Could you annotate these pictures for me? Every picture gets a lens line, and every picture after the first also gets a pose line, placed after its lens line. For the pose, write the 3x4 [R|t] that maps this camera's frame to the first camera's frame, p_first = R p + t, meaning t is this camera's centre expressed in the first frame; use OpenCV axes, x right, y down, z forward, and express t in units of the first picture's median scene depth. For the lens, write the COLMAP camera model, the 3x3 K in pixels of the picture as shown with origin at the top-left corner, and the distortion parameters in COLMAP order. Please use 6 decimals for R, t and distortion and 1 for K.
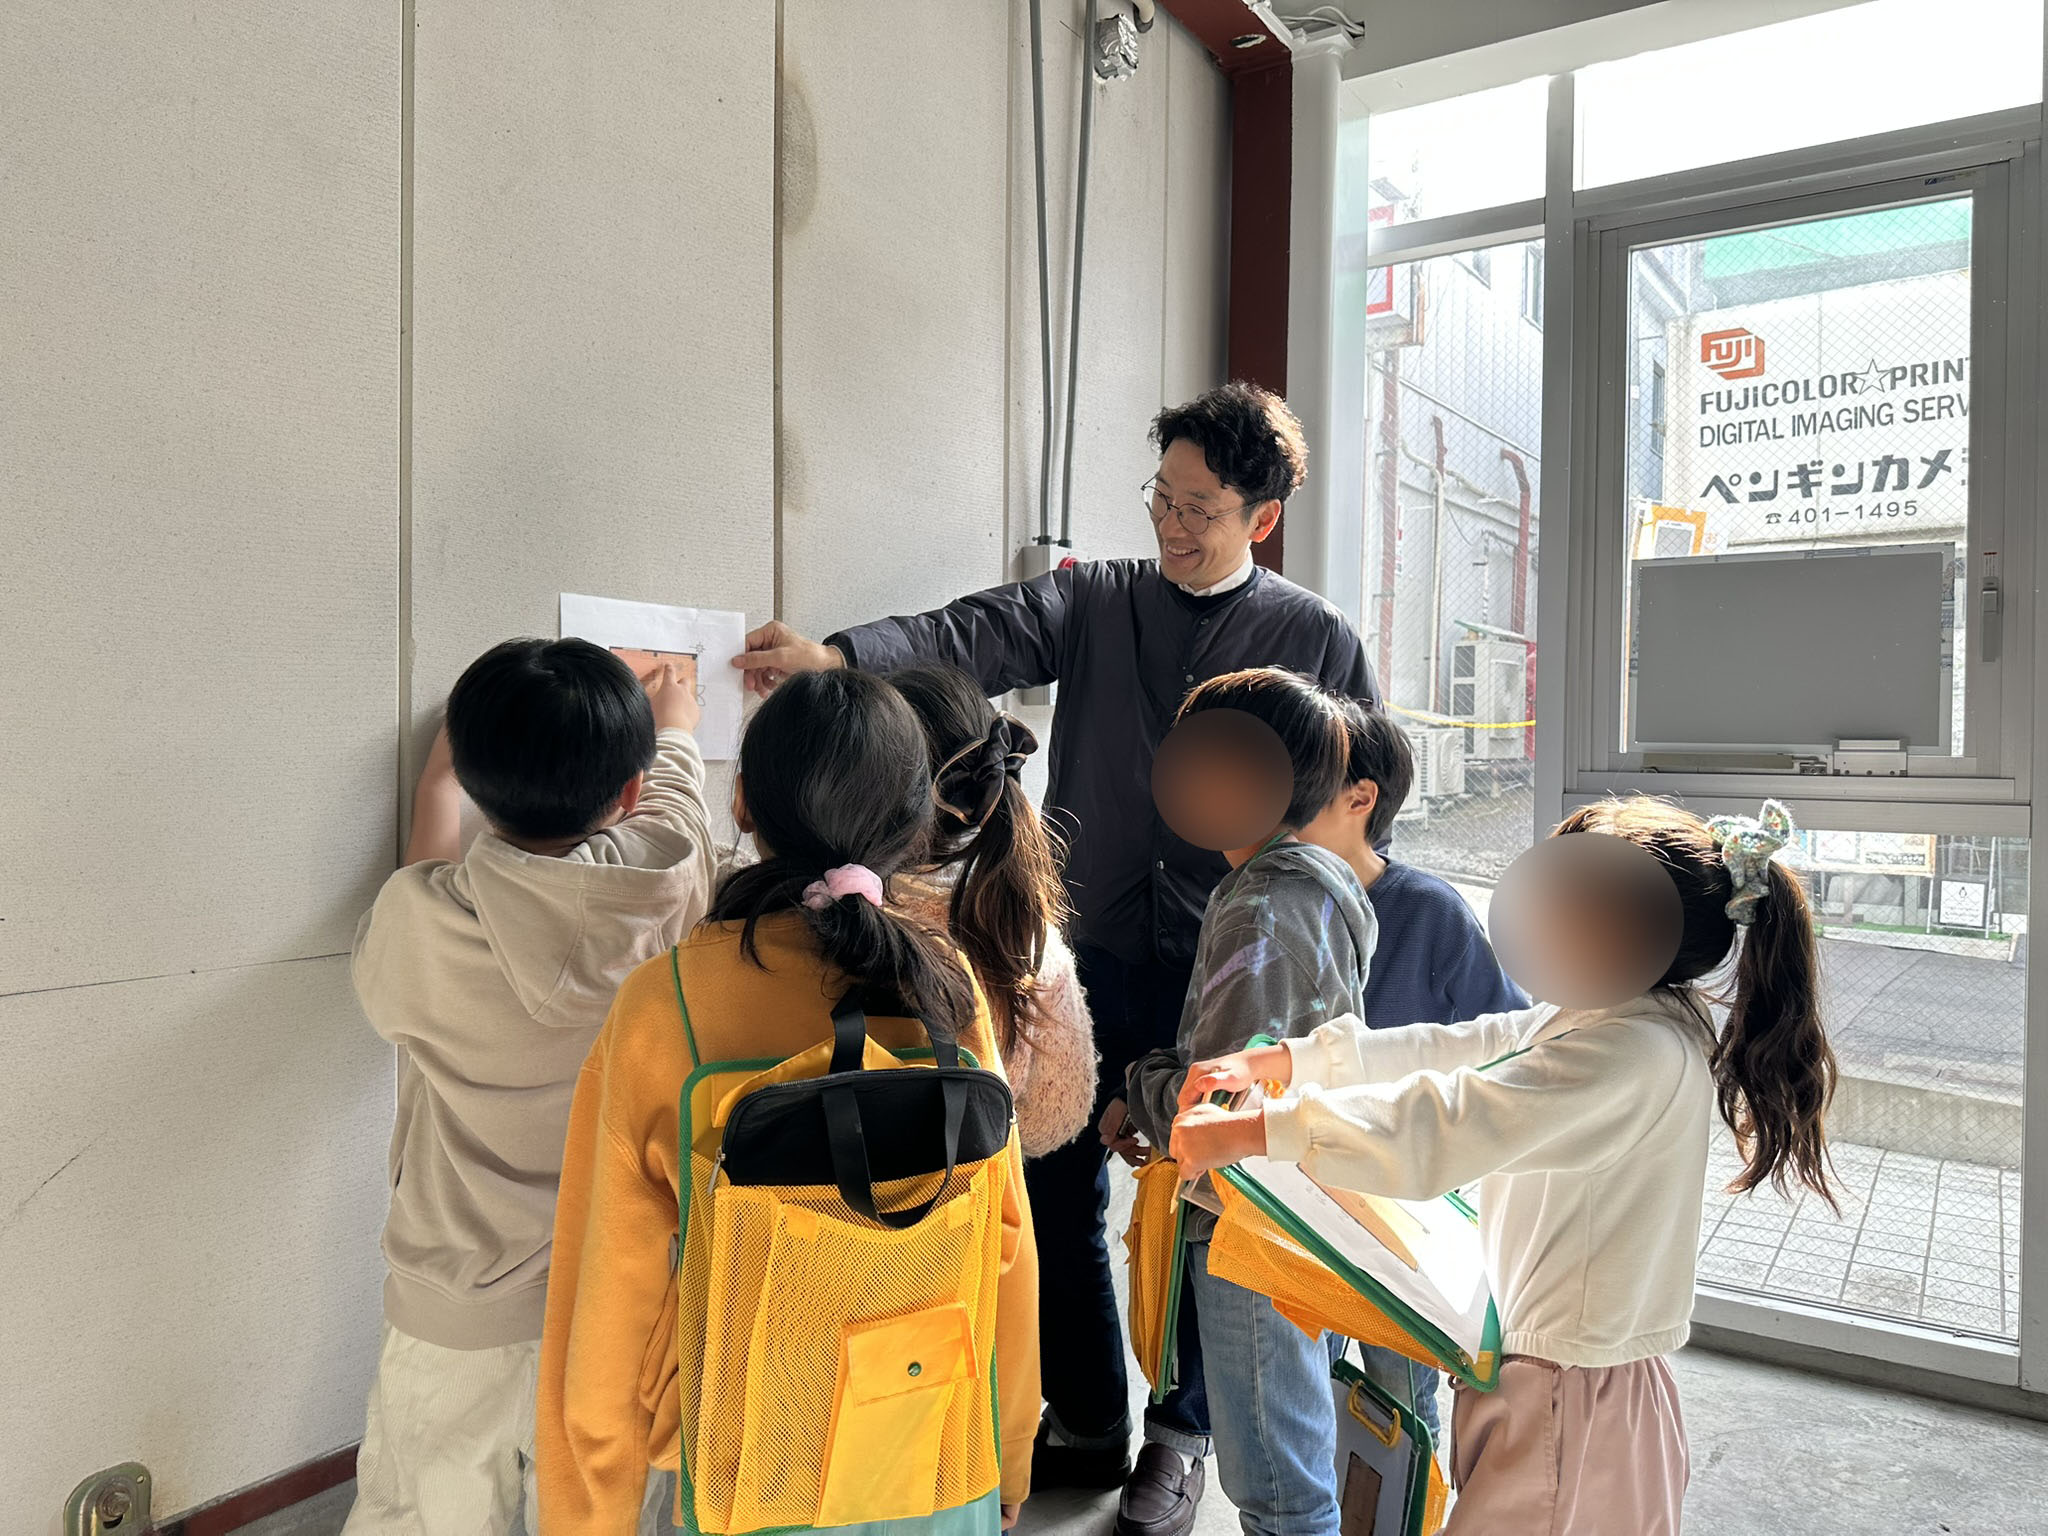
lens RADIAL K [[1453.9, 0, 1040.0], [0, 1453.9, 781.5], [0, 0, 1]] dist [-0.002230, -0.006099]
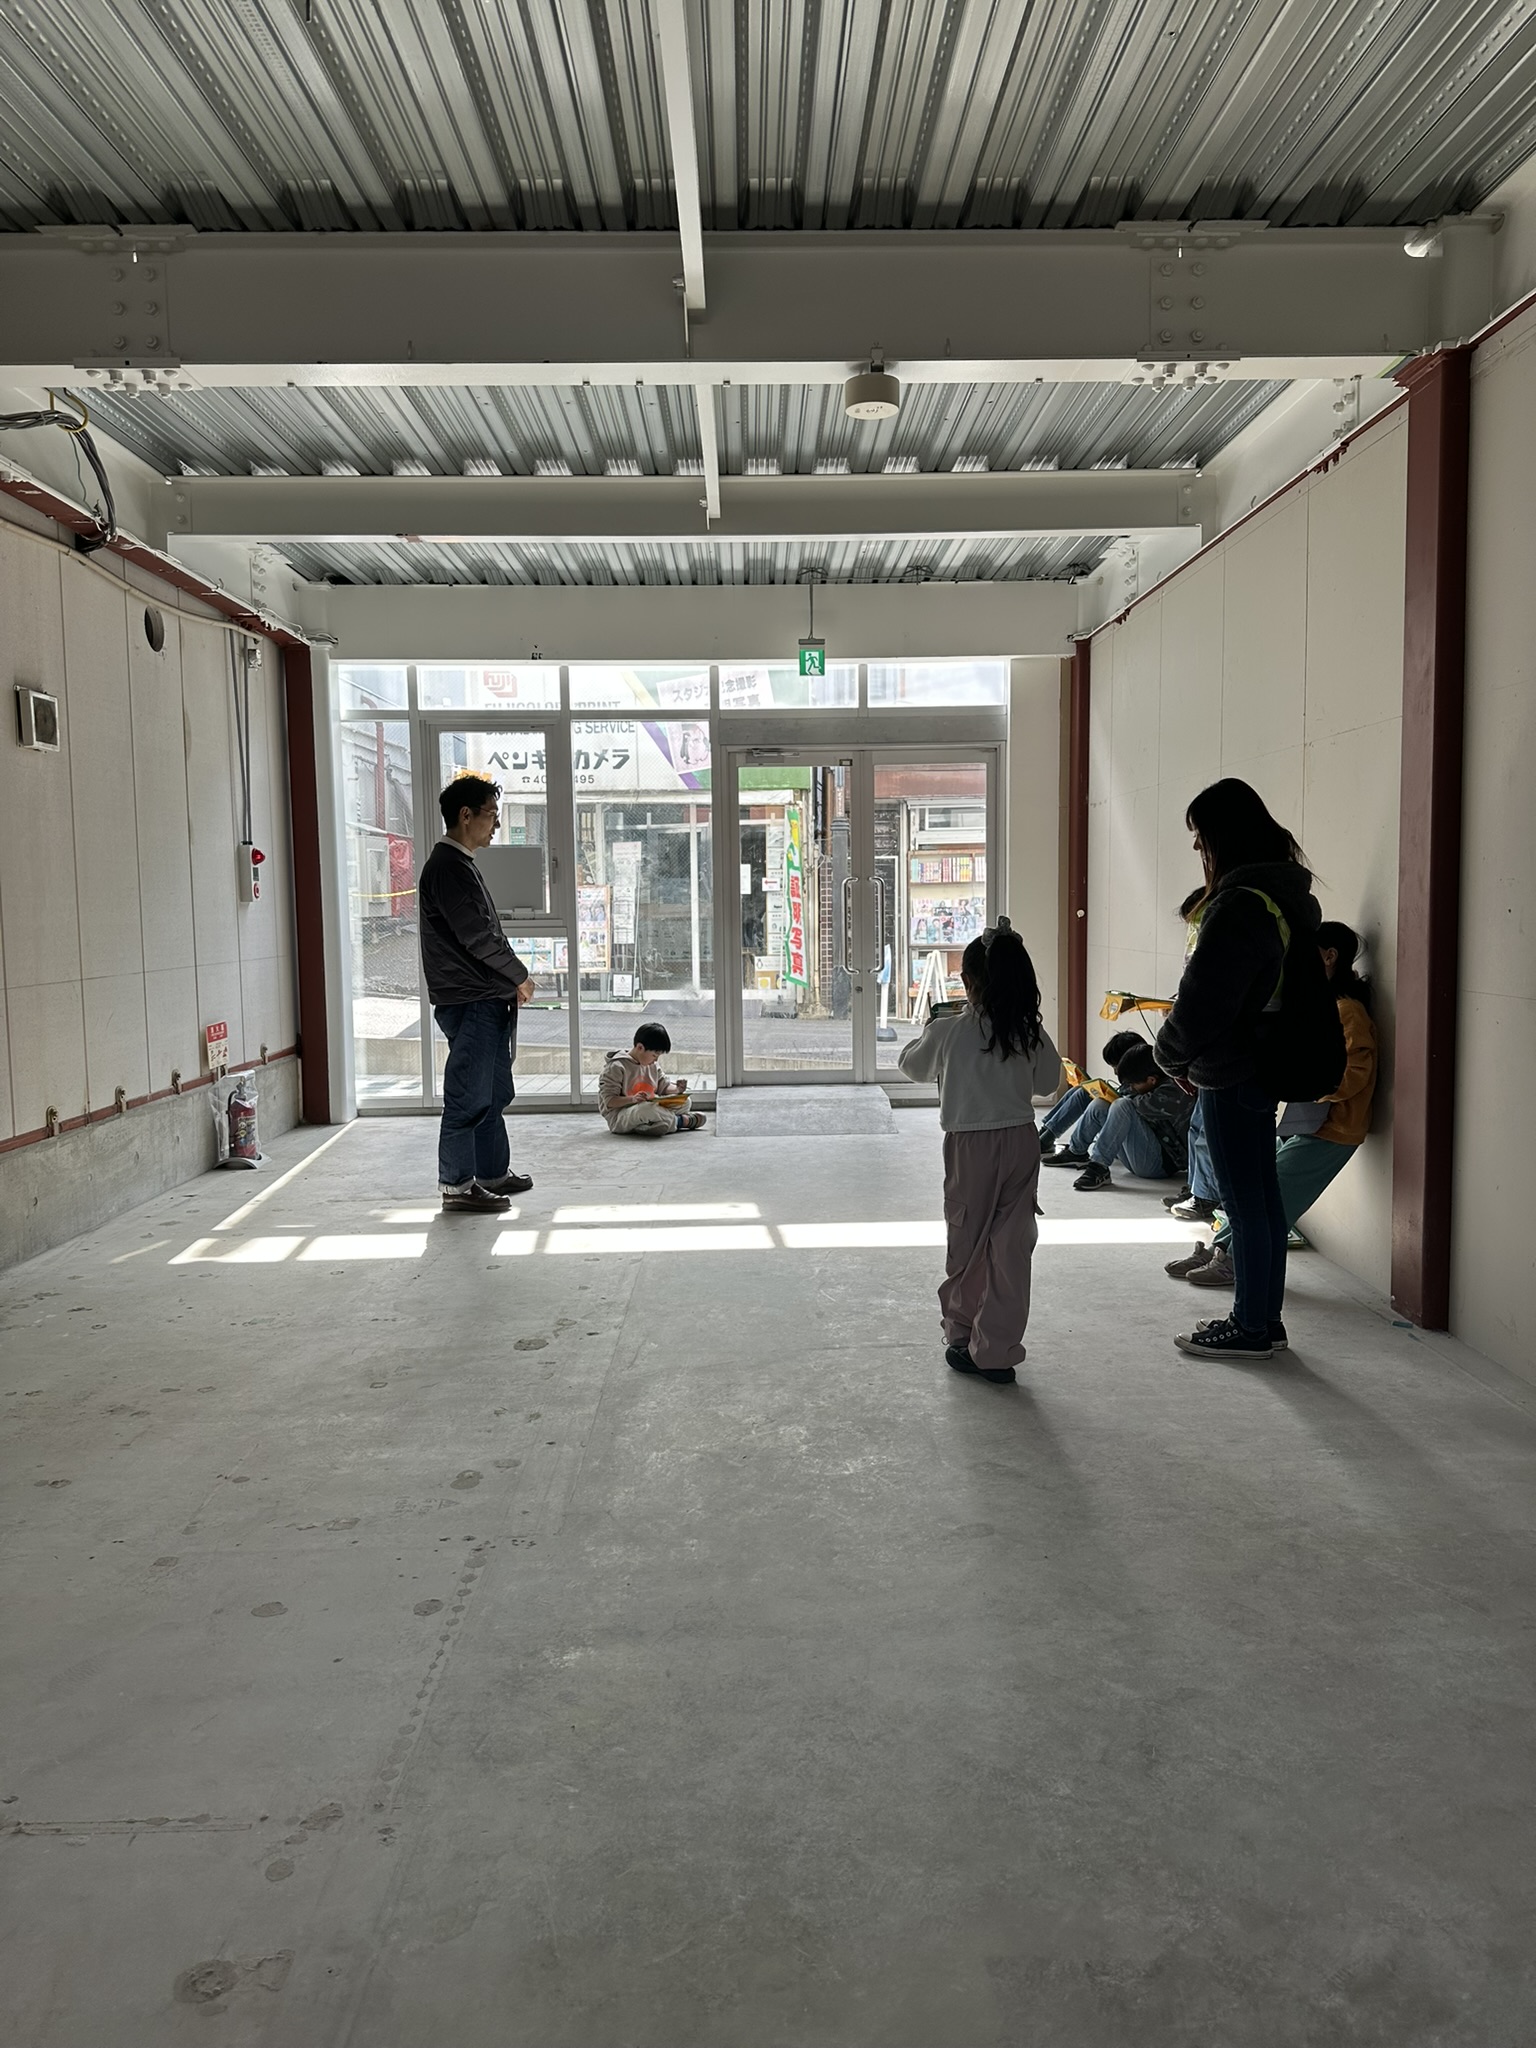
lens RADIAL K [[1453.9, 0, 783.6], [0, 1453.9, 1029.7], [0, 0, 1]] dist [-0.002230, -0.006099]
pose [[0.825997, -0.069657, 0.559354, -0.262414], [0.035039, 0.996761, 0.072386, 0.009255], [-0.562584, -0.040191, 0.825762, -0.683969]]
